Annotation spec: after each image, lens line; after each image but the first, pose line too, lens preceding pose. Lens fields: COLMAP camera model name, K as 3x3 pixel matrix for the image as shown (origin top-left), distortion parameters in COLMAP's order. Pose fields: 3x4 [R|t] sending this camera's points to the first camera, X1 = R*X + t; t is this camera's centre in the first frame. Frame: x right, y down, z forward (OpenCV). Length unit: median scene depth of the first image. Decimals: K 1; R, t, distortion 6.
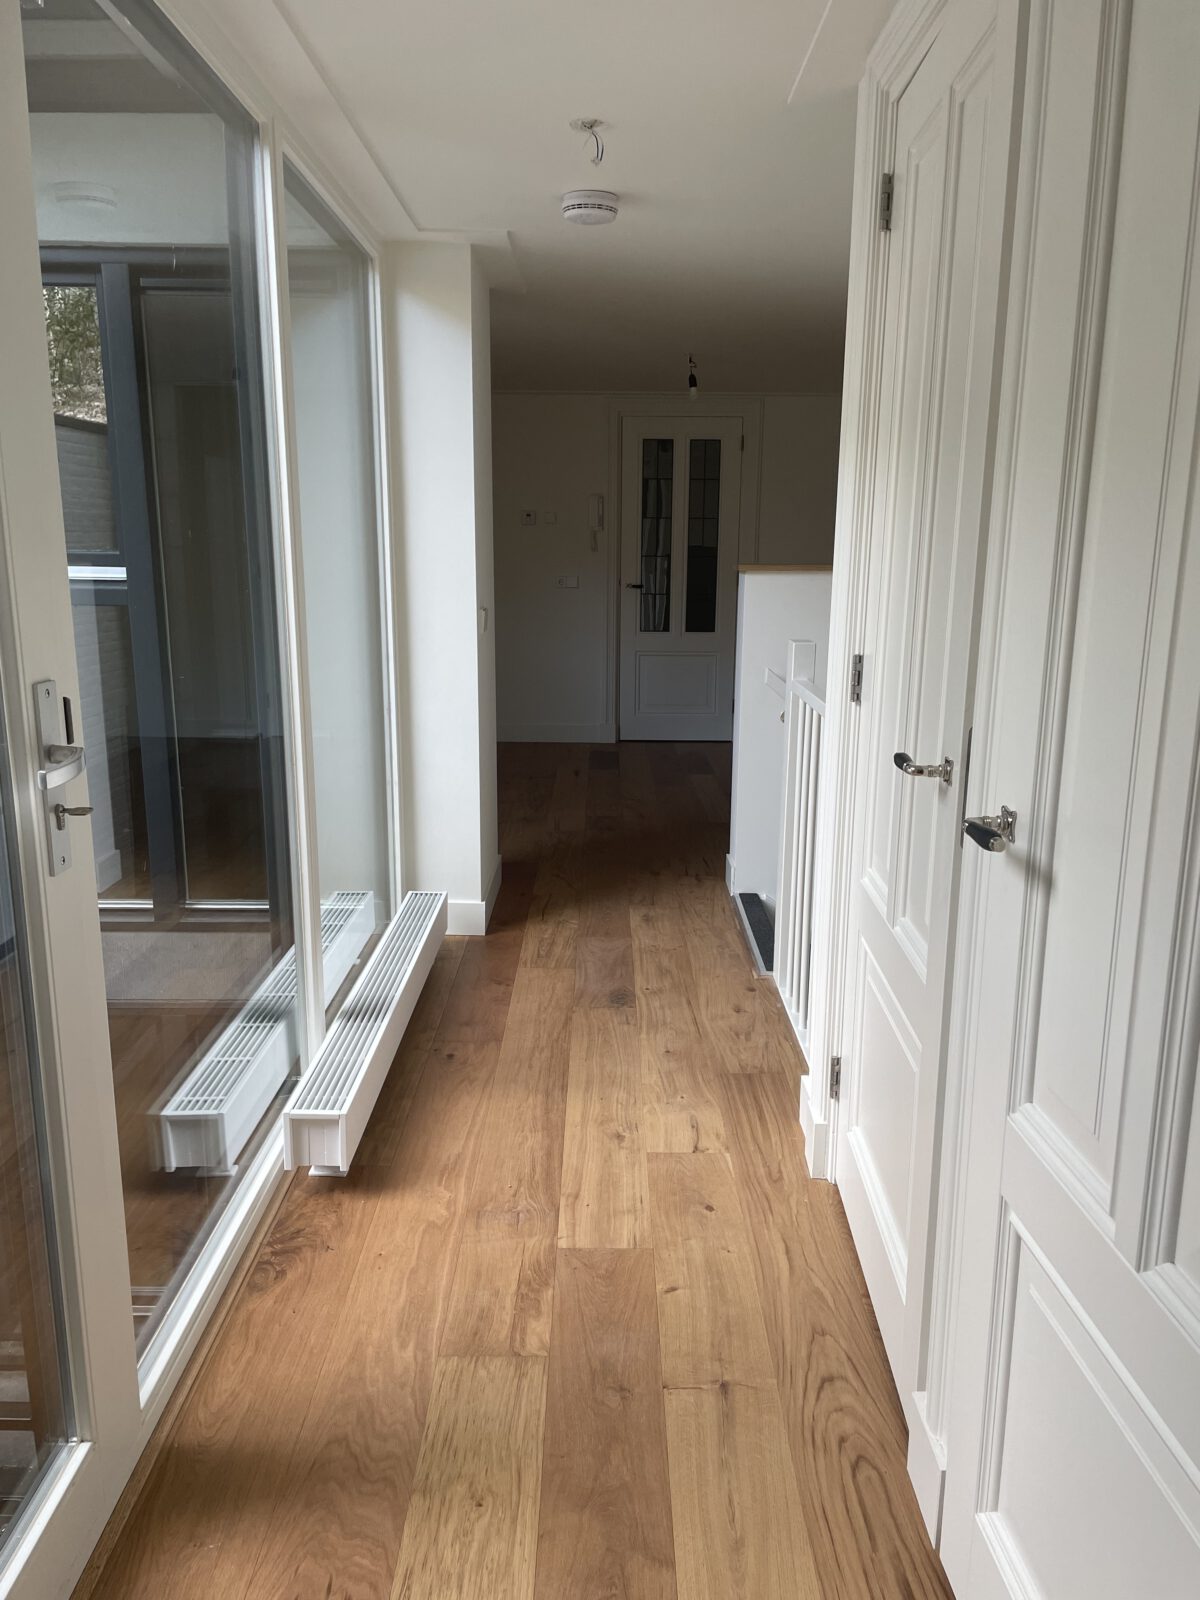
lens RADIAL K [[1215.0, 0, 600.2], [0, 1215.0, 801.9], [0, 0, 1]] dist [0.040319, -0.034259]
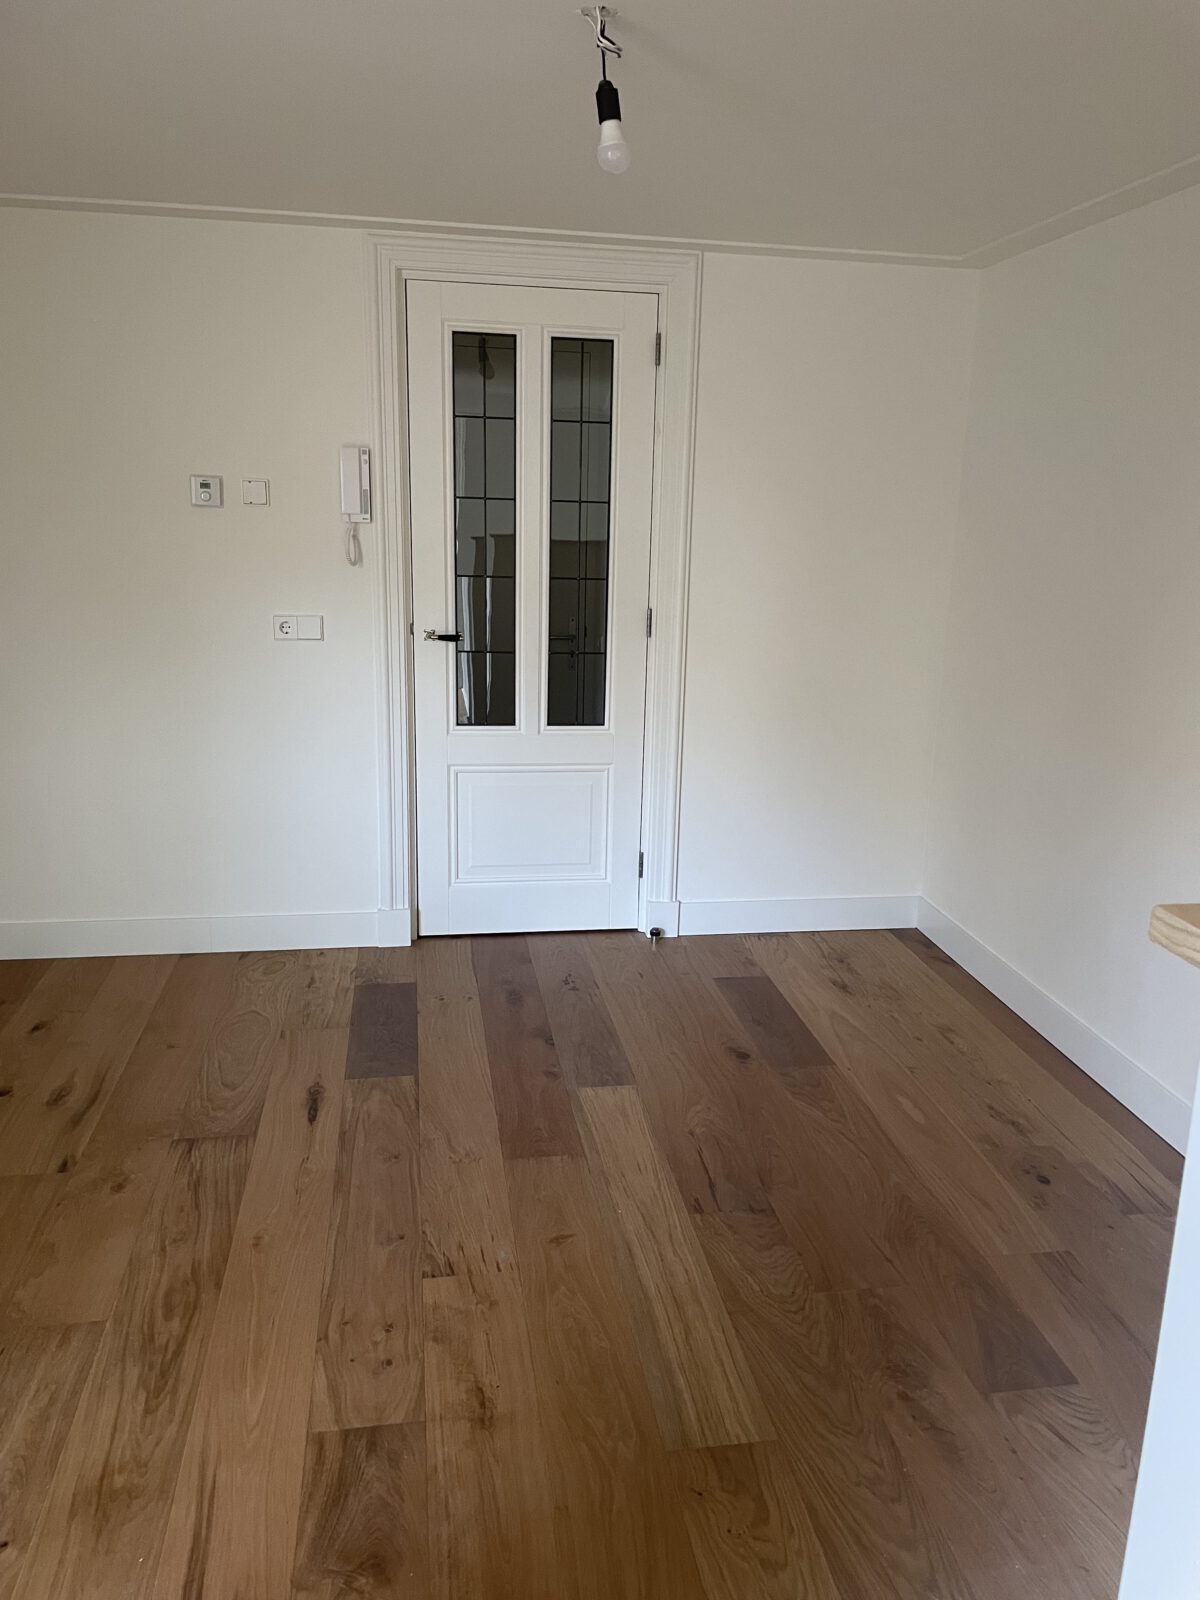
lens RADIAL K [[1215.0, 0, 611.0], [0, 1215.0, 791.5], [0, 0, 1]] dist [0.040319, -0.034259]
pose [[0.986453, -0.020436, 0.162769, 0.014753], [0.016937, 0.999595, 0.022853, -0.132766], [-0.163170, -0.019787, 0.986400, 0.537469]]
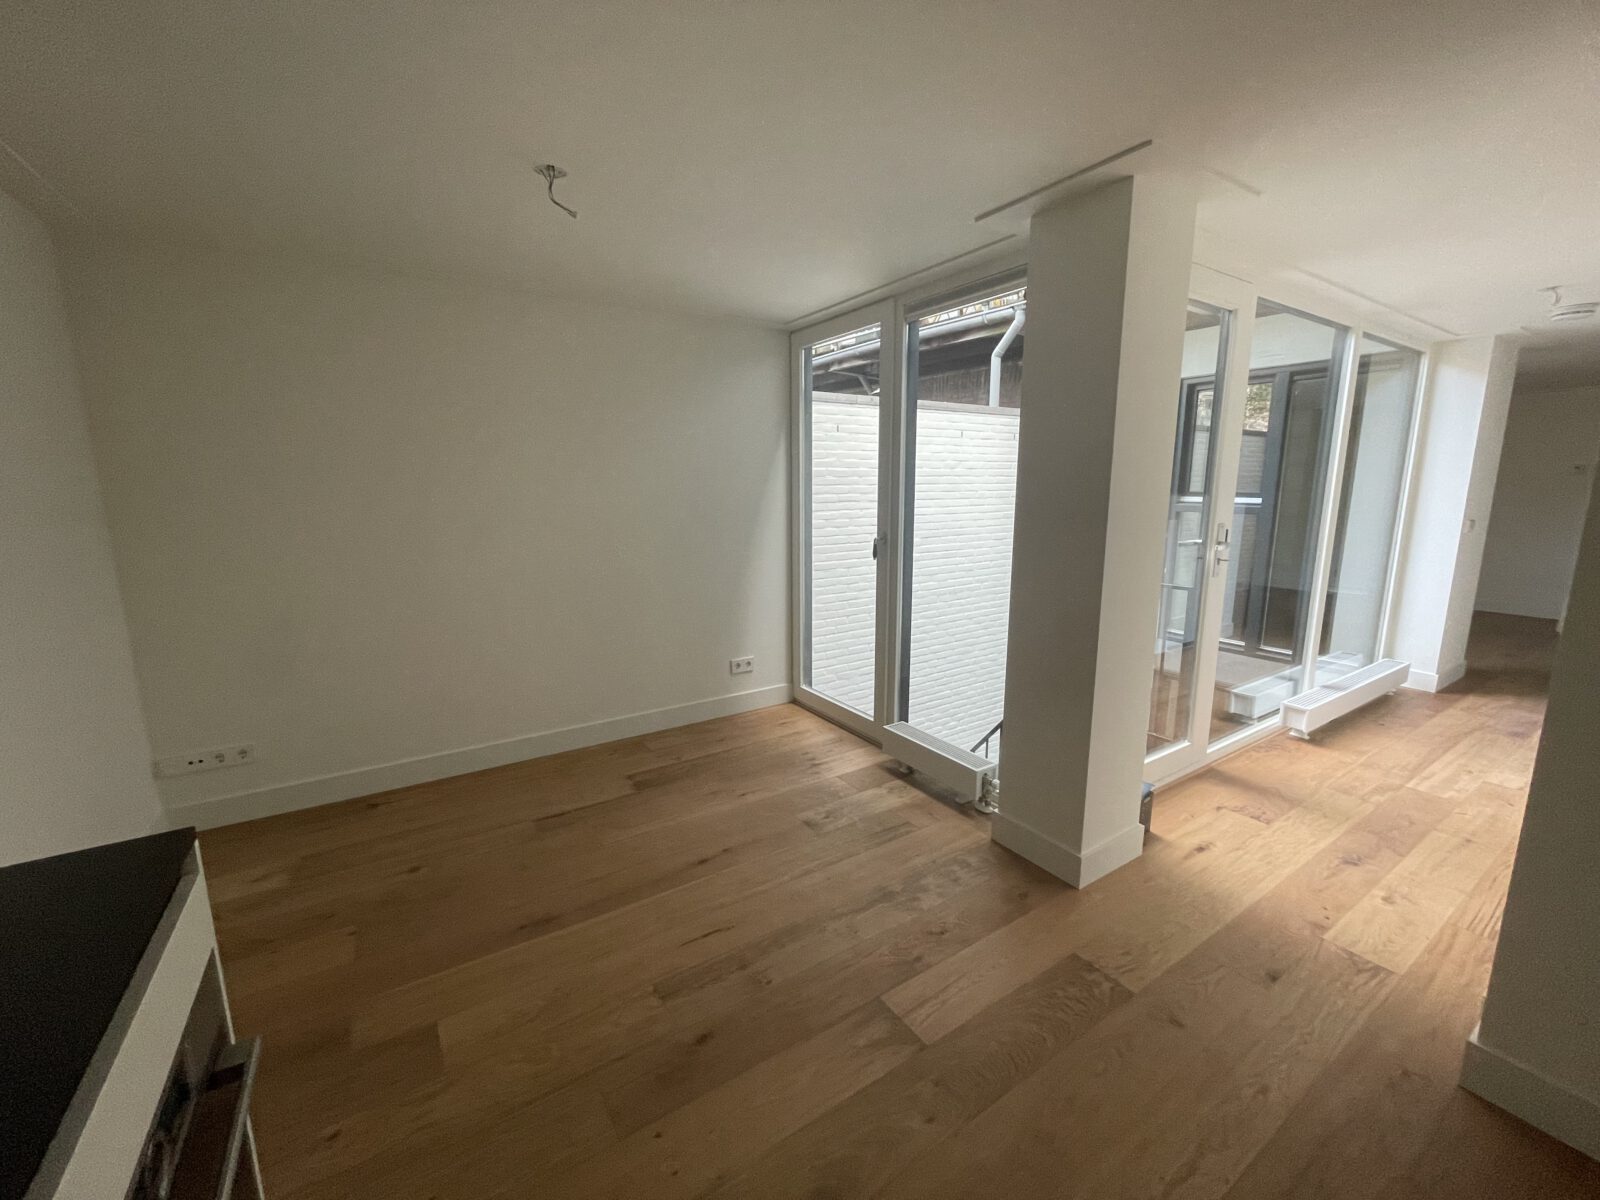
lens RADIAL K [[647.1, 0, 806.8], [0, 647.1, 597.3], [0, 0, 1]] dist [-0.004272, 0.000130]
pose [[0.554251, 0.139964, -0.820497, 0.182565], [-0.176668, 0.983082, 0.048358, 0.097118], [0.813385, 0.118153, 0.569601, -0.418812]]
